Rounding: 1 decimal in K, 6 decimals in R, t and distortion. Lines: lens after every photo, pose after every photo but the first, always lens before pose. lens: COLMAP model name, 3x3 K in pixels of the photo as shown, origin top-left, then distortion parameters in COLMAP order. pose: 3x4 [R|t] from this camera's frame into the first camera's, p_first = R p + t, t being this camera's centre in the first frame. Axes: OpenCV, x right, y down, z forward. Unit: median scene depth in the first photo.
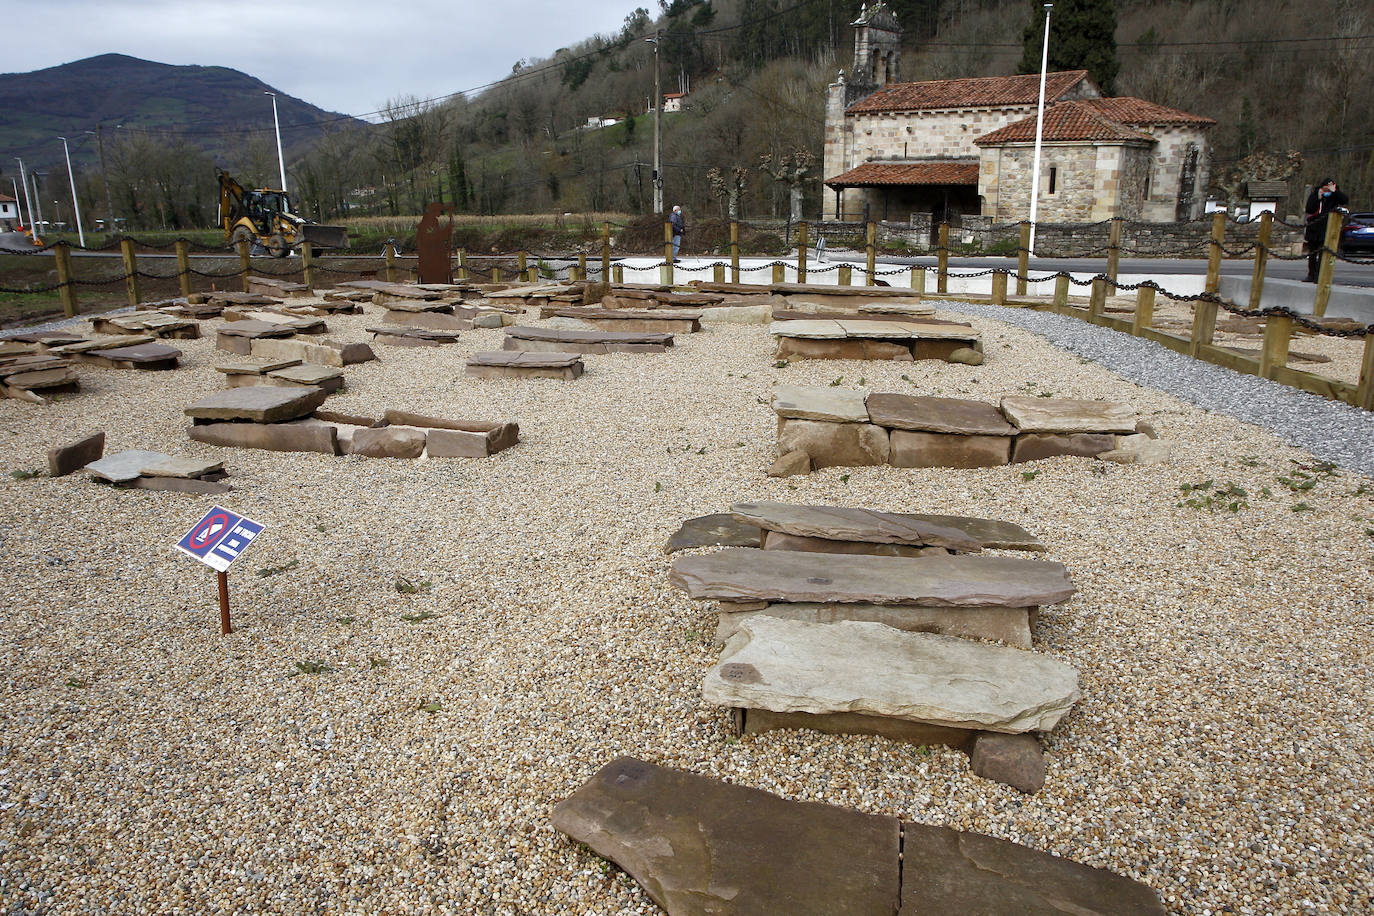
lens RADIAL K [[1007.8, 0, 662.8], [0, 1007.8, 475.2], [0, 0, 1]] dist [-0.071797, 0.054264]
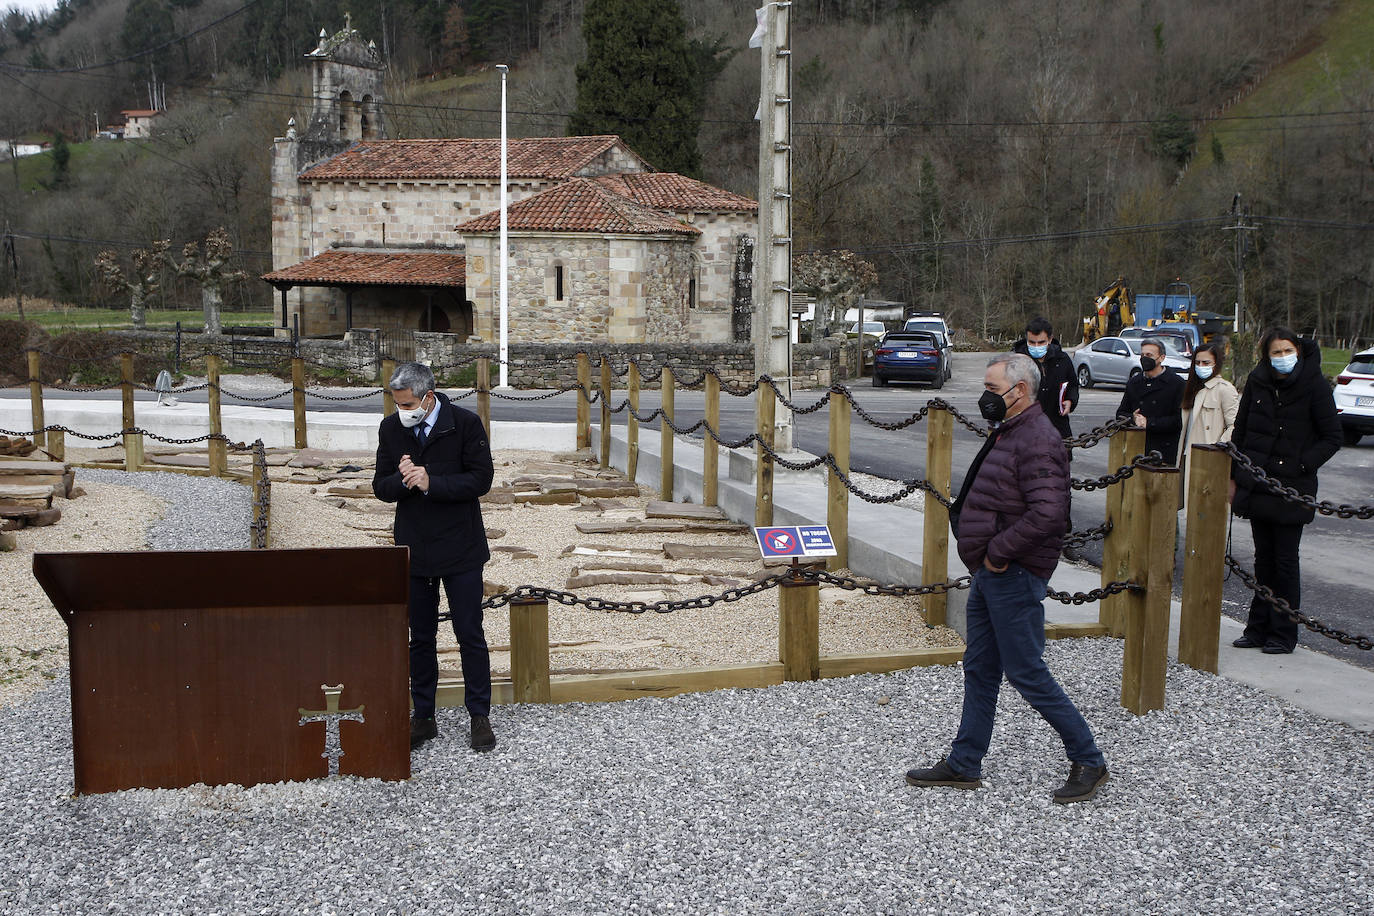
lens RADIAL K [[1606.9, 0, 668.7], [0, 1606.9, 472.6], [0, 0, 1]] dist [-0.016256, 0.087538]
pose [[0.951910, -0.017111, 0.305898, 0.084485], [0.061475, 0.988801, -0.135991, 0.009039], [-0.300146, 0.148257, 0.942302, -0.109804]]
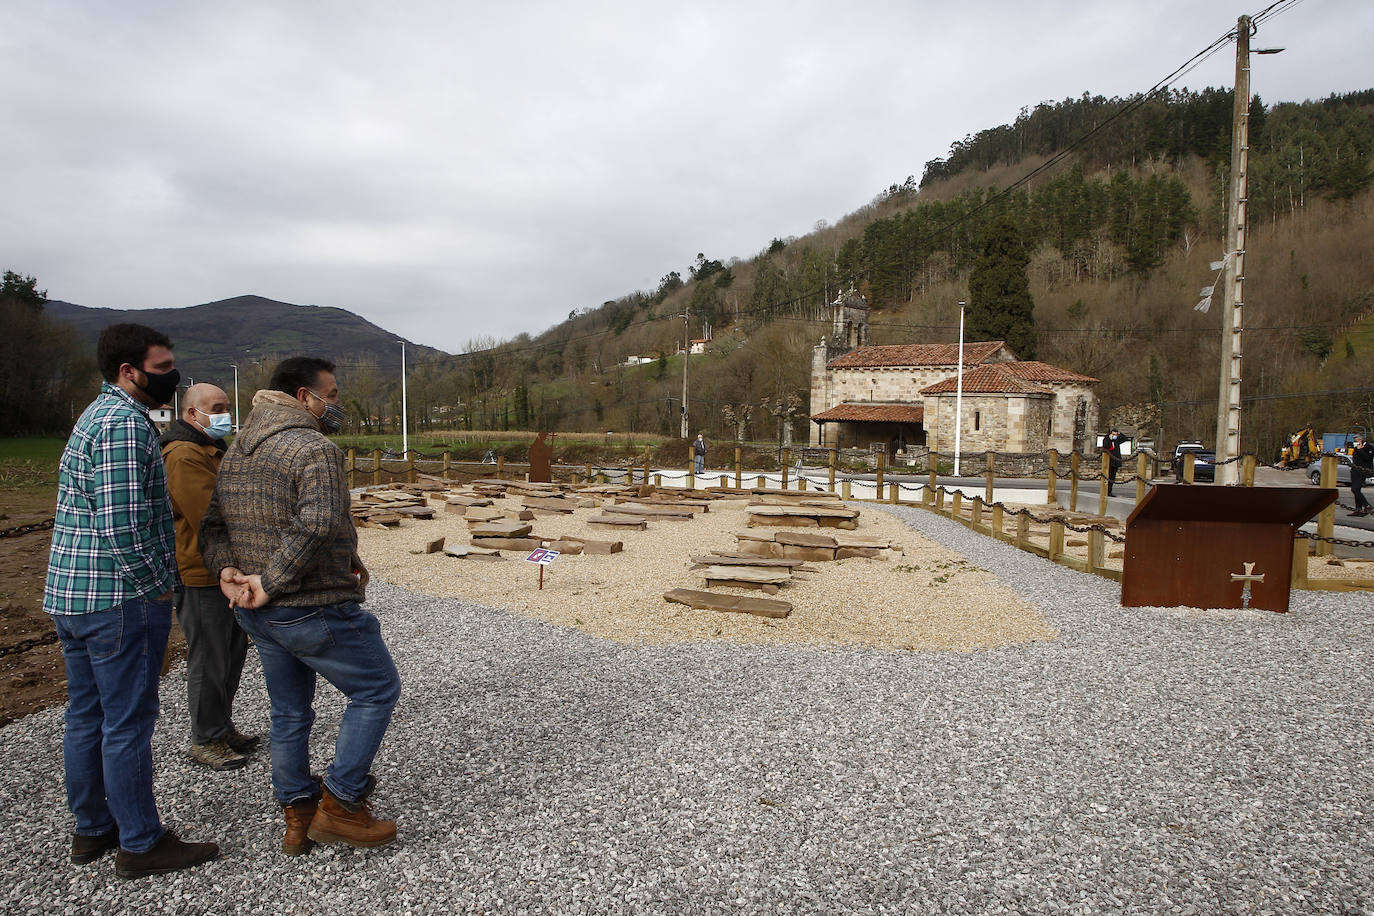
lens RADIAL K [[874.0, 0, 663.8], [0, 874.0, 478.3], [0, 0, 1]] dist [-0.079808, 0.041402]
pose [[0.999288, 0.027979, -0.025310, -0.001034], [-0.032518, 0.978899, -0.201743, 0.025496], [0.019131, 0.202422, 0.979111, -0.119023]]
